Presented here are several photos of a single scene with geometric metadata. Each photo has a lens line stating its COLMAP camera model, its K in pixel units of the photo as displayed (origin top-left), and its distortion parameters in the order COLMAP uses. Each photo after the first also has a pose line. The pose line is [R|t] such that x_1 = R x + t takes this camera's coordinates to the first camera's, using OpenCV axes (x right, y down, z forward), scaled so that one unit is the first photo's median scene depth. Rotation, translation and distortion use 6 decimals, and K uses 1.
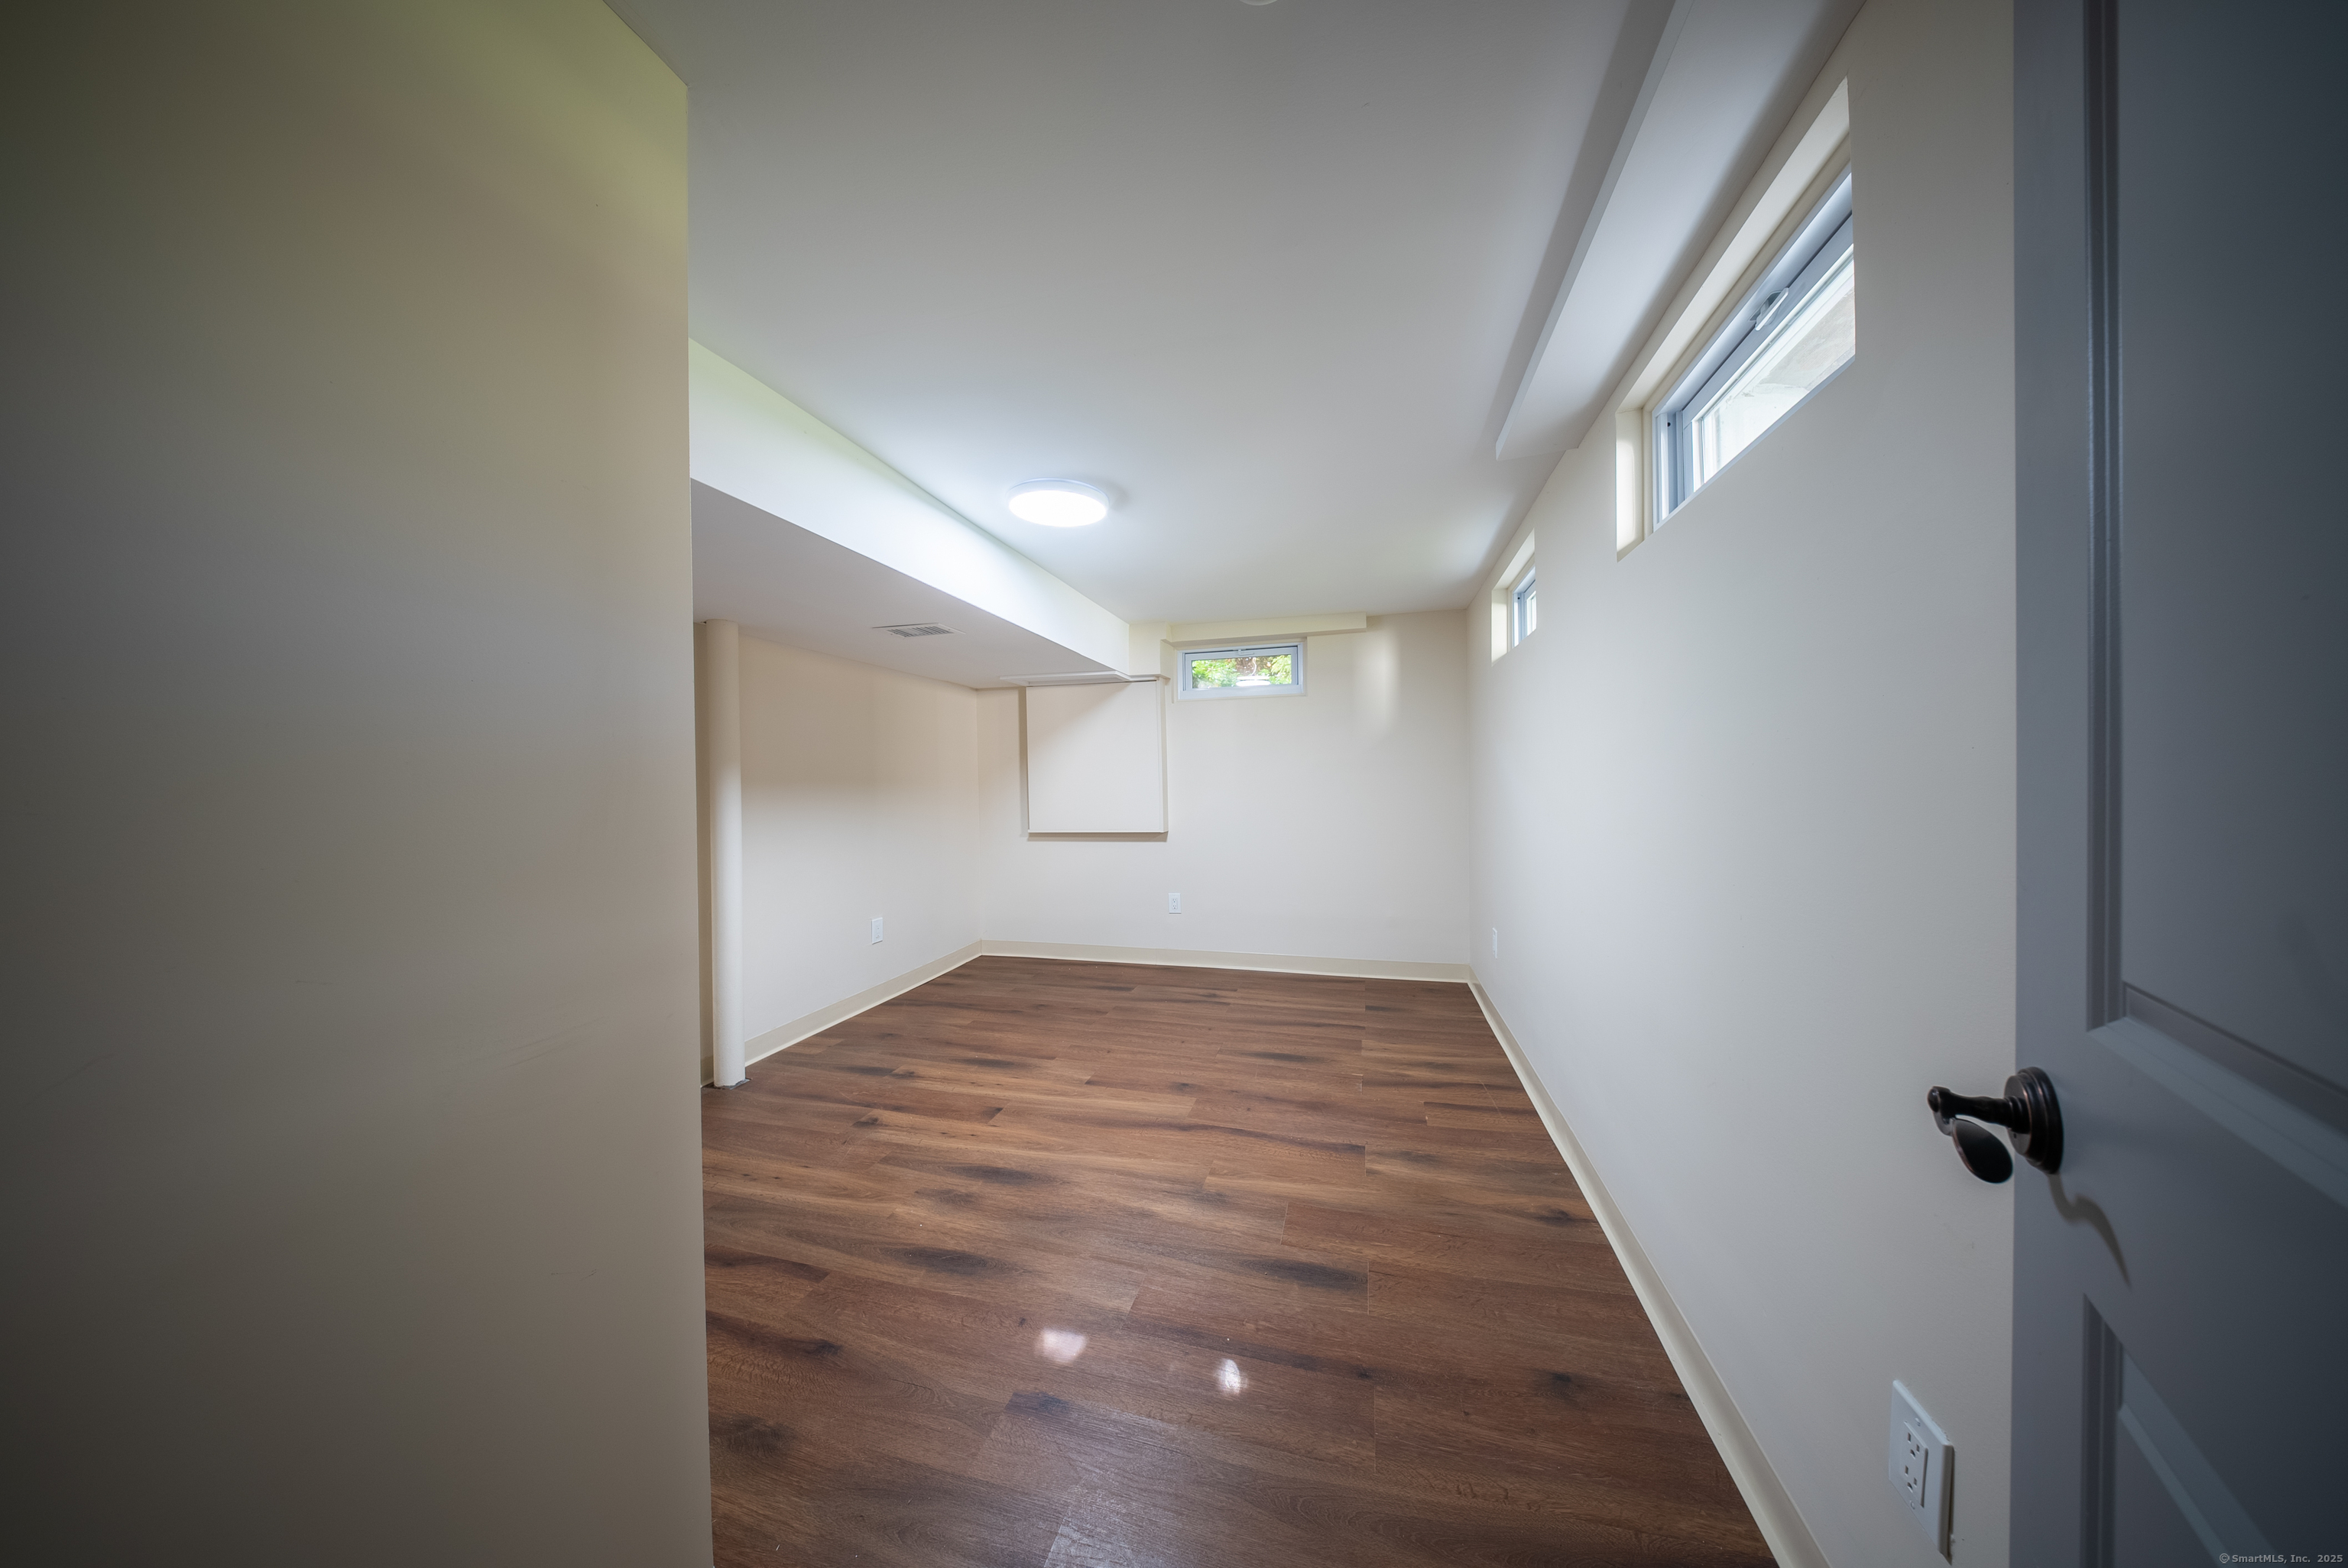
lens RADIAL K [[690.8, 0, 1179.7], [0, 690.8, 783.6], [0, 0, 1]] dist [-0.002223, -0.000276]
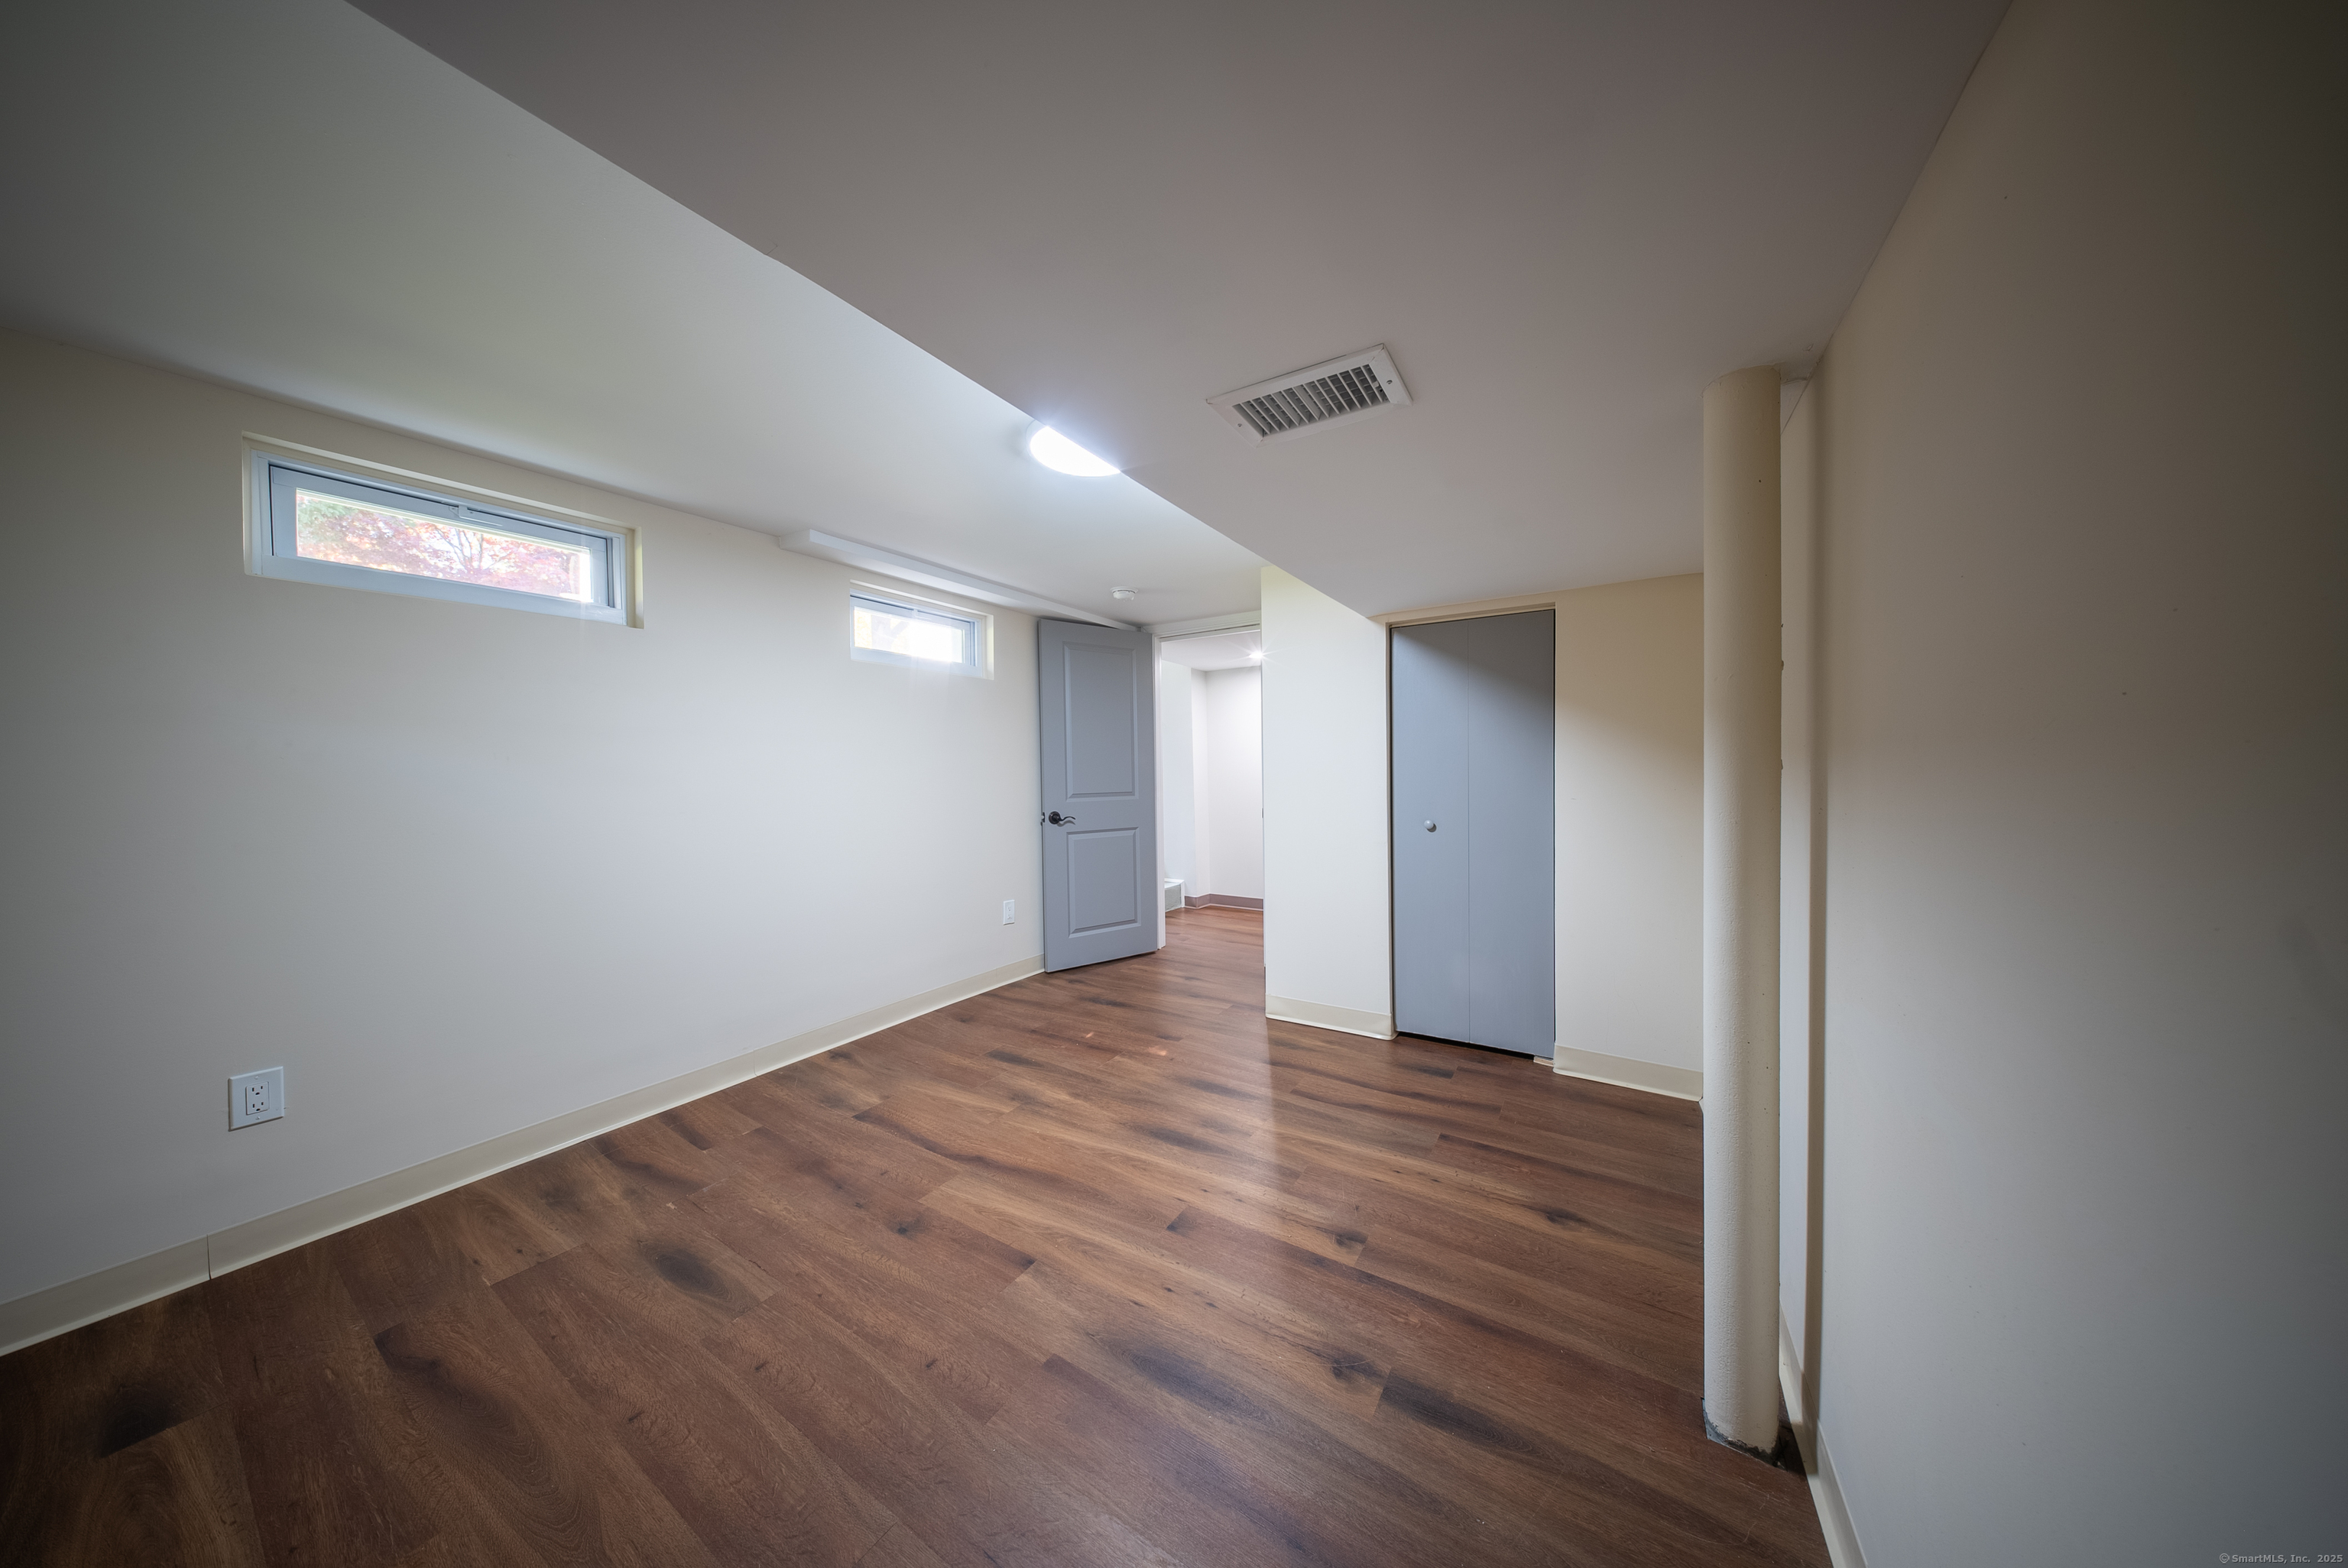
lens RADIAL K [[690.8, 0, 1176.3], [0, 690.8, 779.7], [0, 0, 1]] dist [-0.002223, -0.000276]
pose [[-0.956458, 0.022151, 0.291029, -0.491277], [0.026750, 0.999572, 0.011833, 0.000027], [-0.290642, 0.019103, -0.956641, 1.698605]]
